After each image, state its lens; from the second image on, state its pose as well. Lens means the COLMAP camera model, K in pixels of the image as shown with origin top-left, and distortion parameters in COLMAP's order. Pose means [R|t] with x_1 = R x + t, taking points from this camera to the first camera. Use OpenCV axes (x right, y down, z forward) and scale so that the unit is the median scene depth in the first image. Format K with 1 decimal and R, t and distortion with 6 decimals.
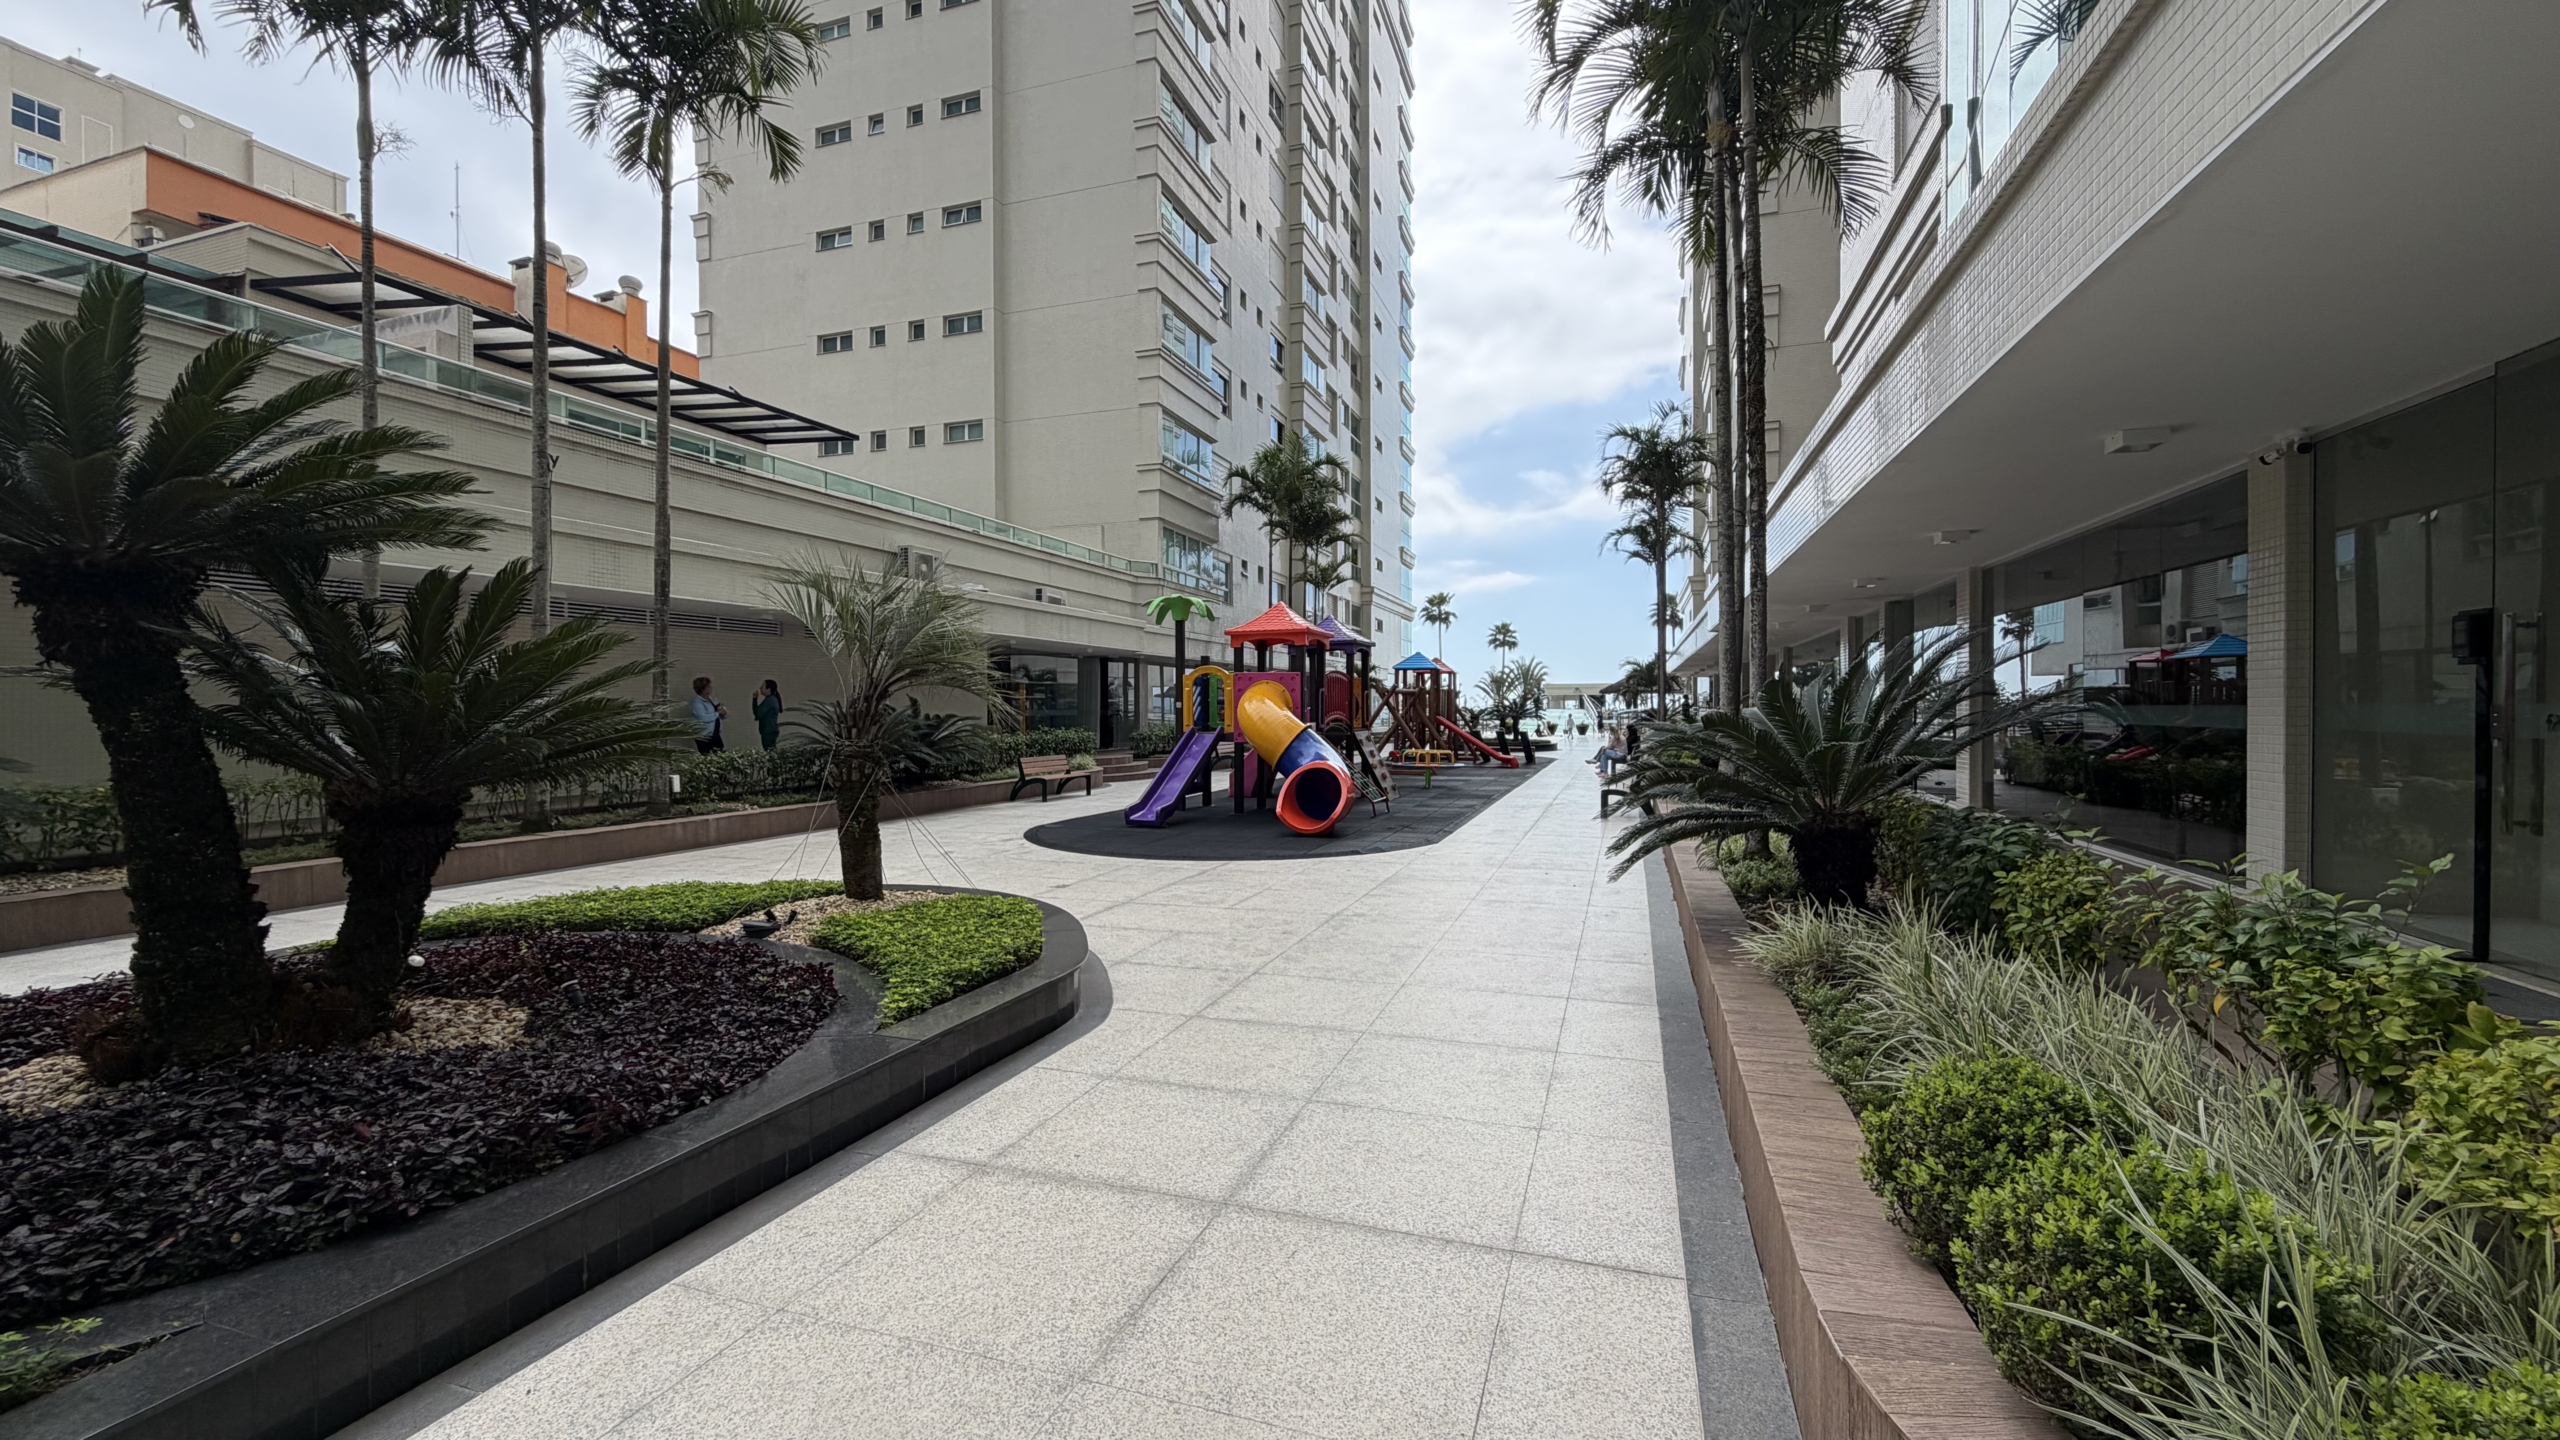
lens RADIAL K [[1011.3, 0, 1295.5], [0, 1011.3, 716.0], [0, 0, 1]] dist [0.003189, 0.000241]
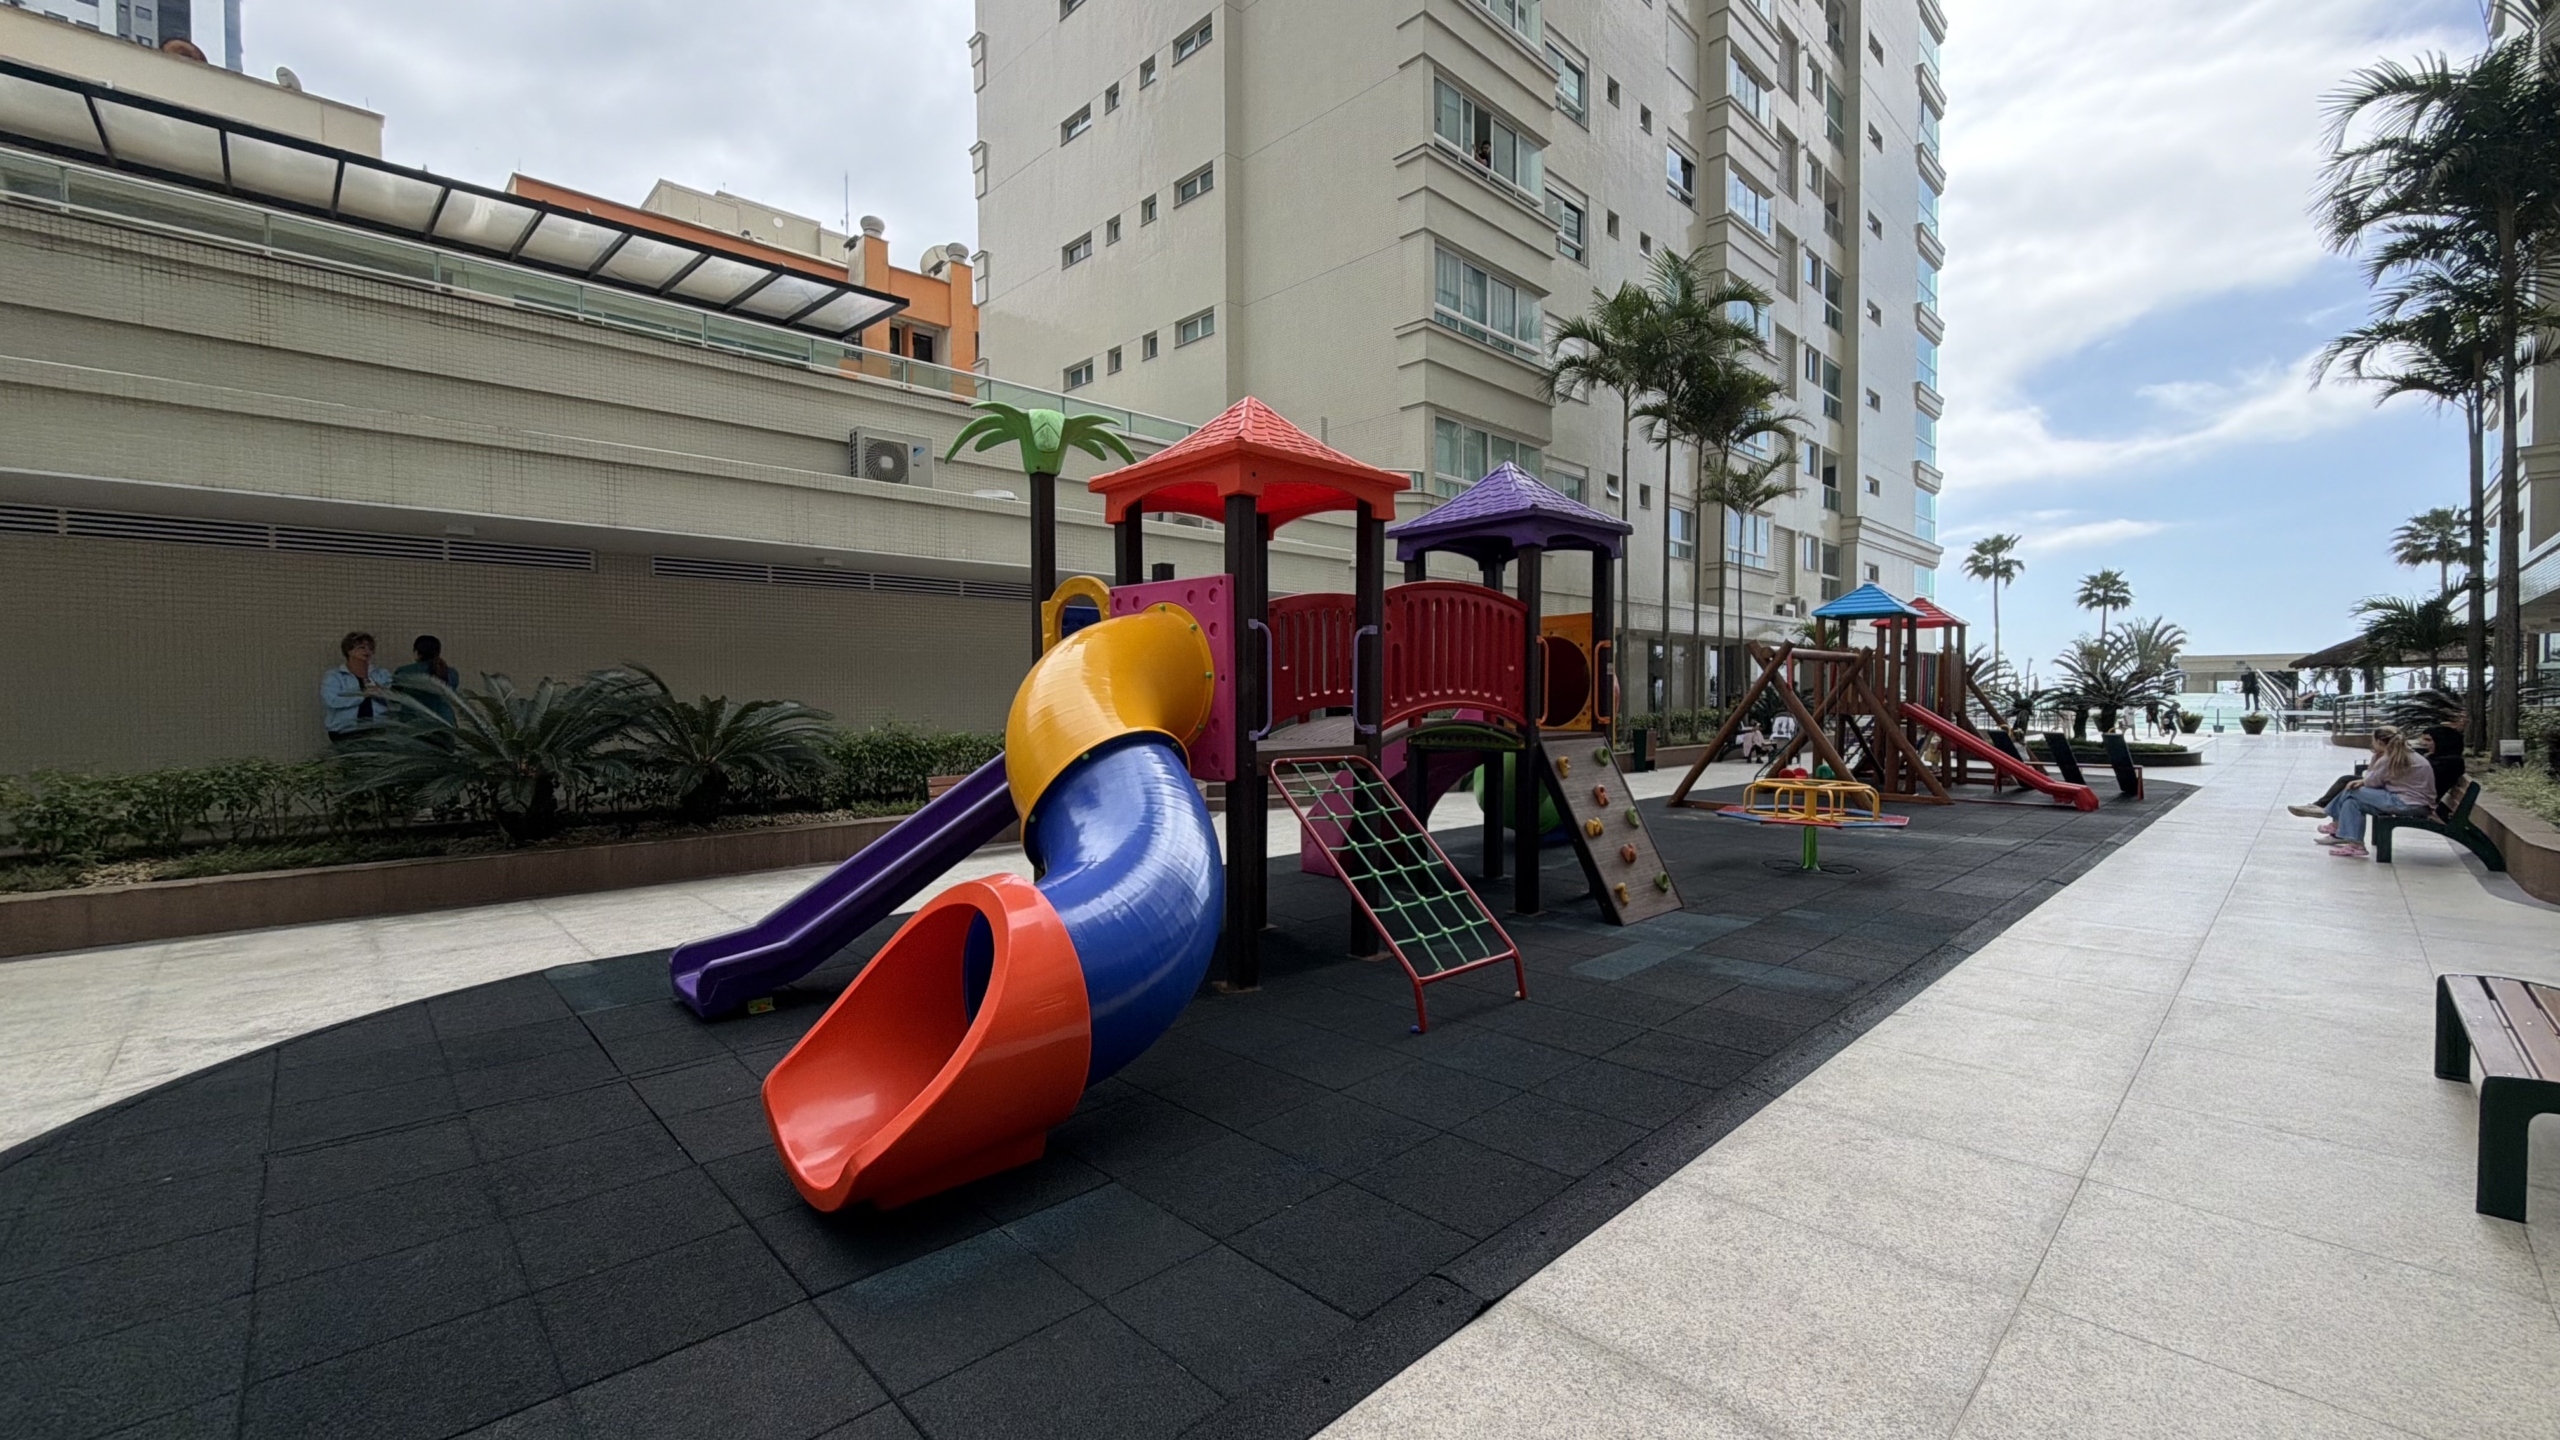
lens RADIAL K [[1011.3, 0, 1301.3], [0, 1011.3, 715.3], [0, 0, 1]] dist [0.003189, 0.000241]
pose [[0.890111, 0.008335, -0.455668, 0.066304], [-0.002318, 0.999903, 0.013762, -0.000085], [0.455738, -0.011193, 0.890043, 0.255347]]
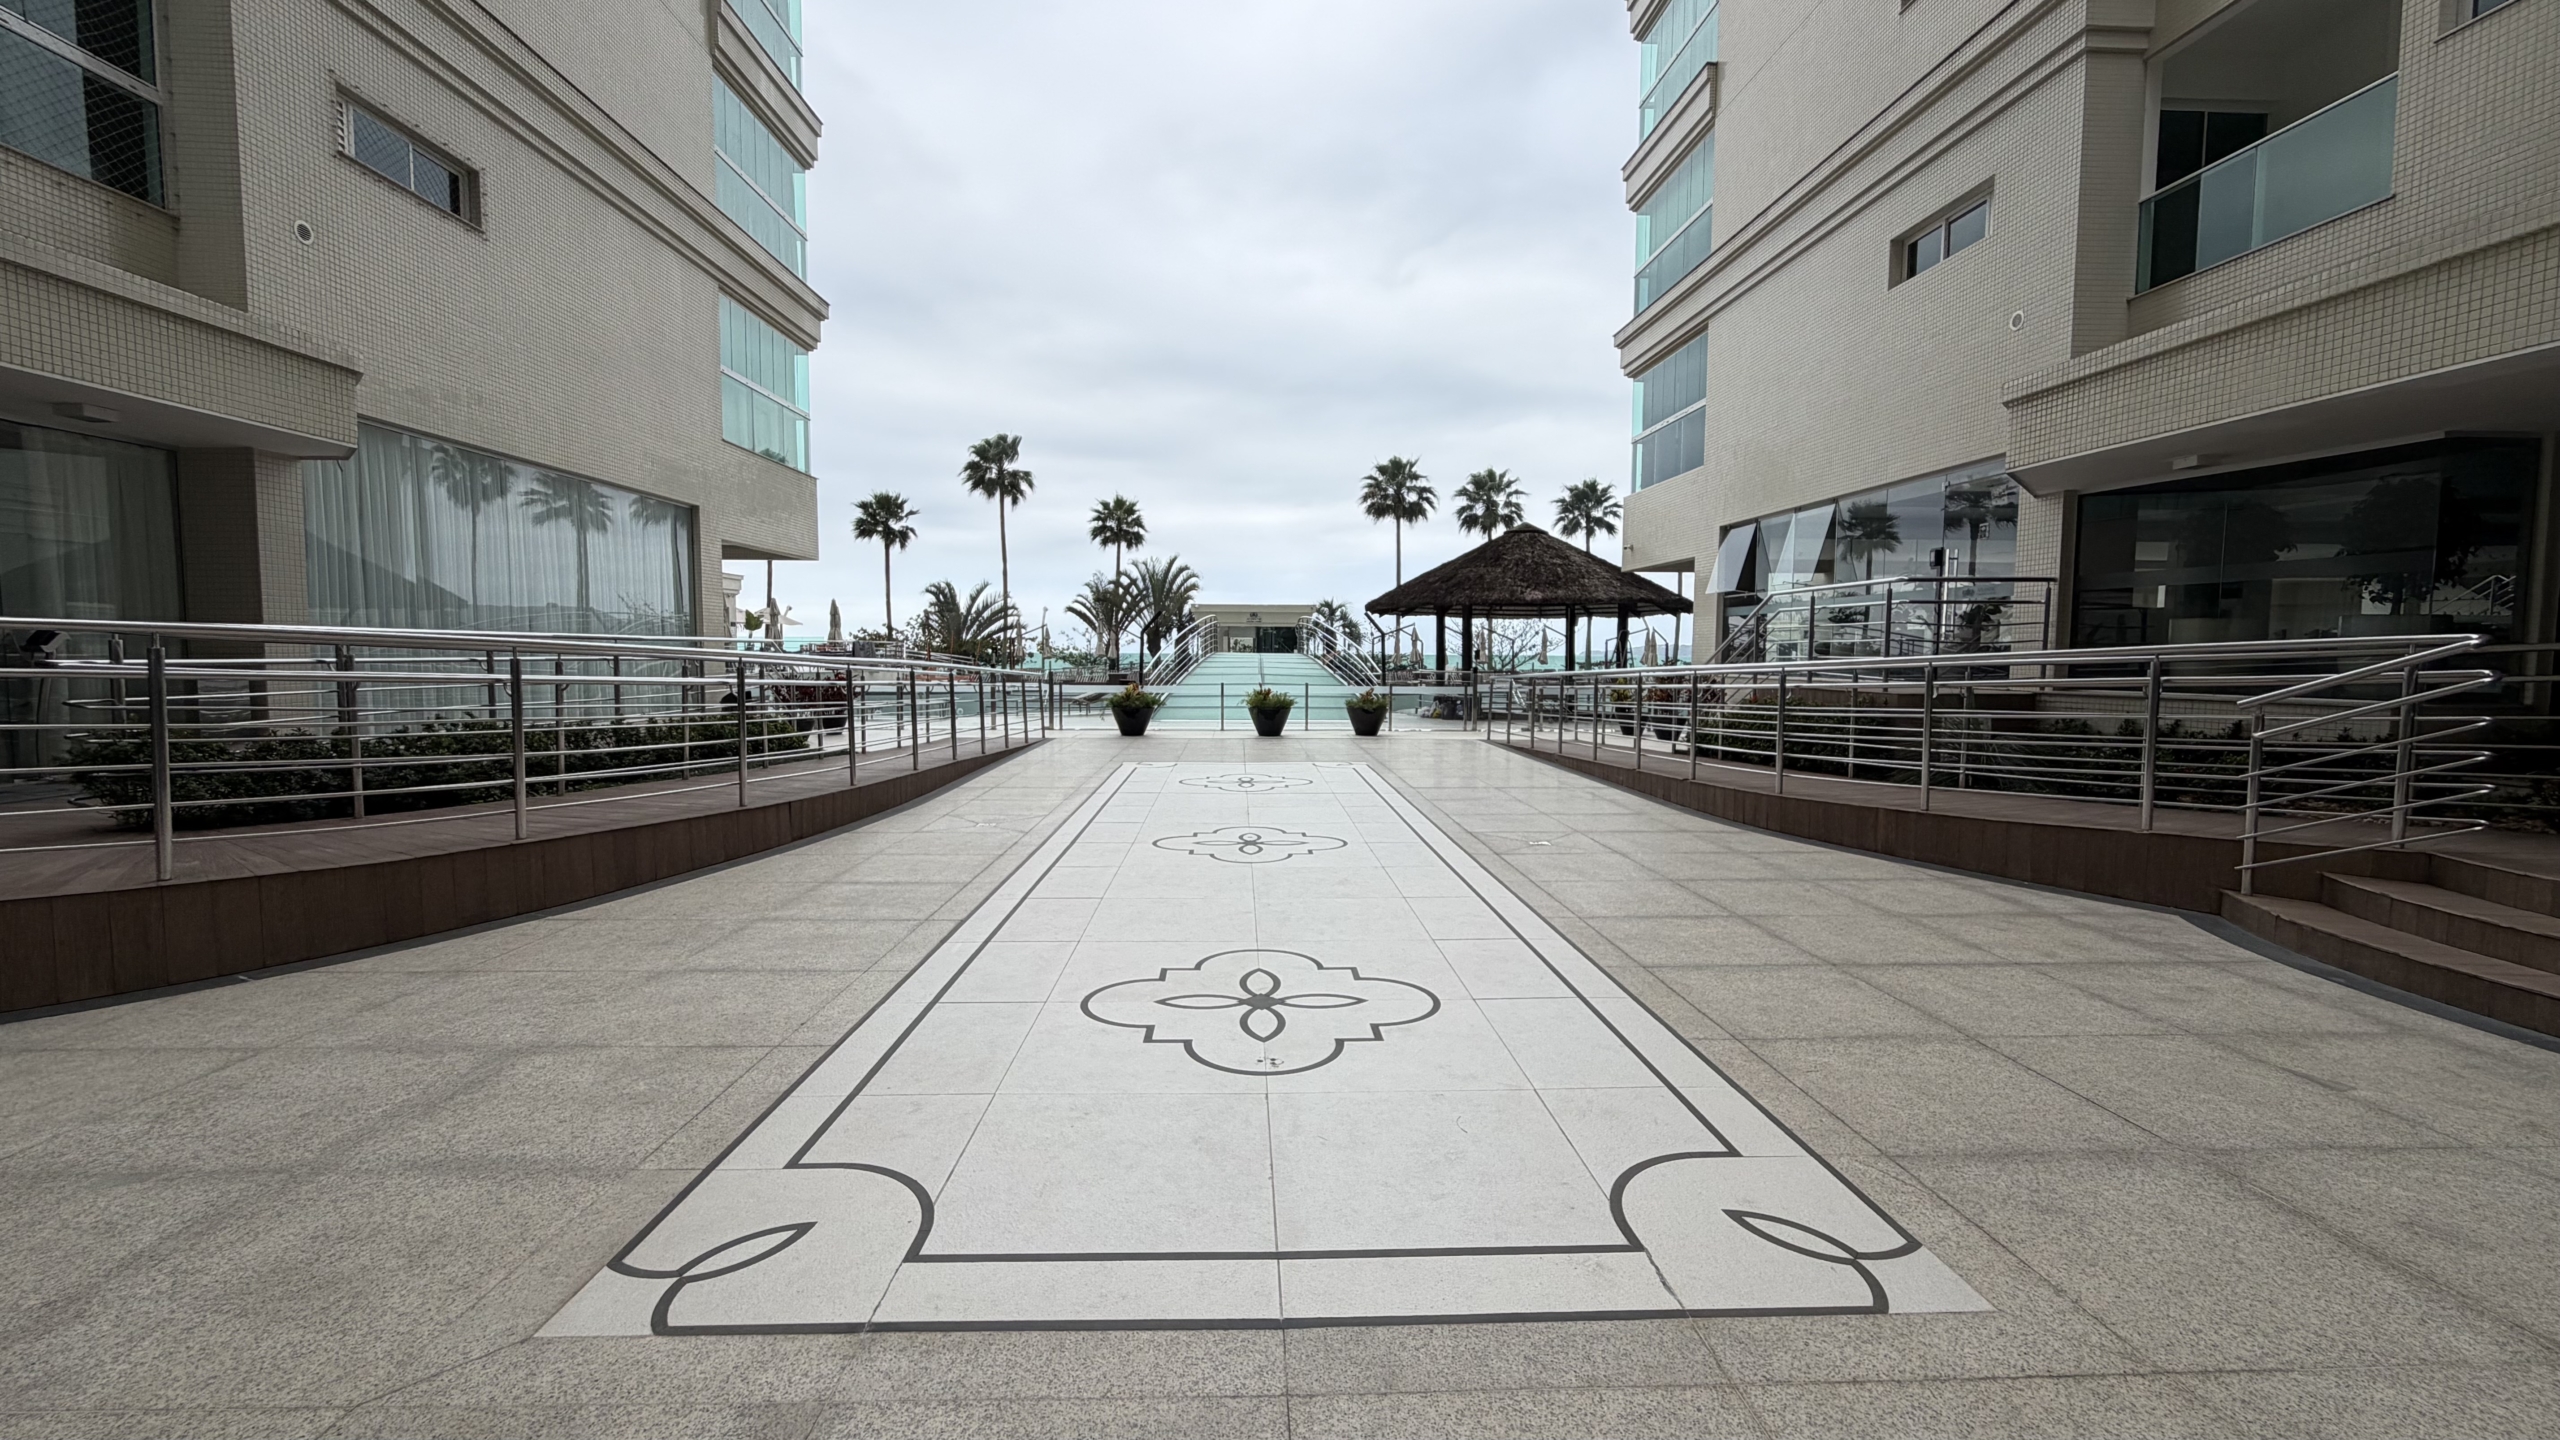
lens RADIAL K [[1011.3, 0, 1297.6], [0, 1011.3, 717.7], [0, 0, 1]] dist [0.003189, 0.000241]
pose [[0.932427, -0.020275, 0.360790, 0.208659], [-0.000164, 0.998401, 0.056531, -0.005037], [-0.361359, -0.052770, 0.930932, 0.968343]]
